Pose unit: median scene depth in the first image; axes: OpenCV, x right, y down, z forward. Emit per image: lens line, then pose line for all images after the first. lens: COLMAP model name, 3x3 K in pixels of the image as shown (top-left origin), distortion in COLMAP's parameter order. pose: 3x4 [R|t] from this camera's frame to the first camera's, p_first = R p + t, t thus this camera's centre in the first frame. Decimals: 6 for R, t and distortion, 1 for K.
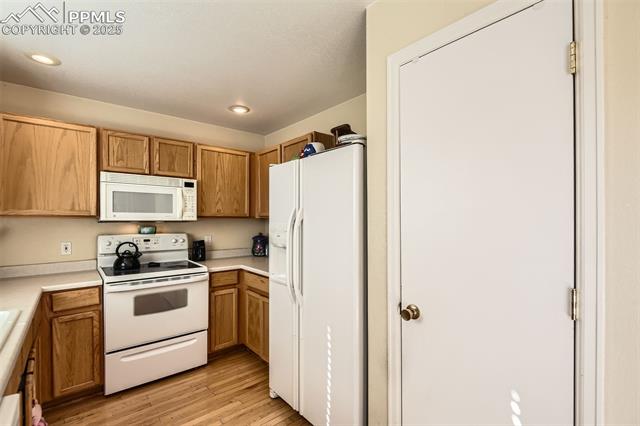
lens RADIAL K [[293.8, 0, 328.4], [0, 293.8, 220.7], [0, 0, 1]] dist [-0.013965, -0.001638]
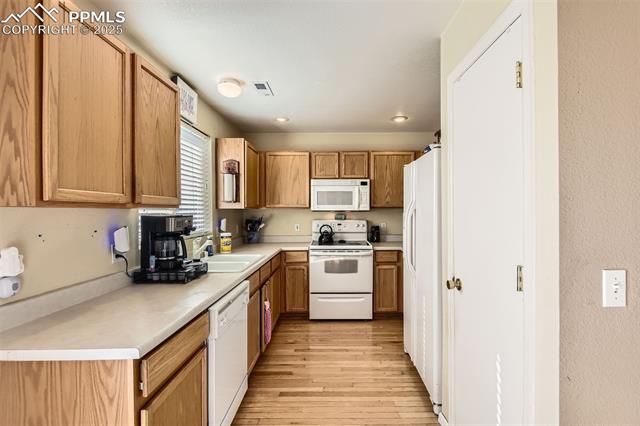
lens RADIAL K [[293.8, 0, 321.3], [0, 293.8, 212.7], [0, 0, 1]] dist [-0.013965, -0.001638]
pose [[0.737922, 0.004037, -0.674874, 0.314431], [0.000307, 0.999980, 0.006317, 0.001722], [0.674886, -0.004868, 0.737906, -0.130717]]
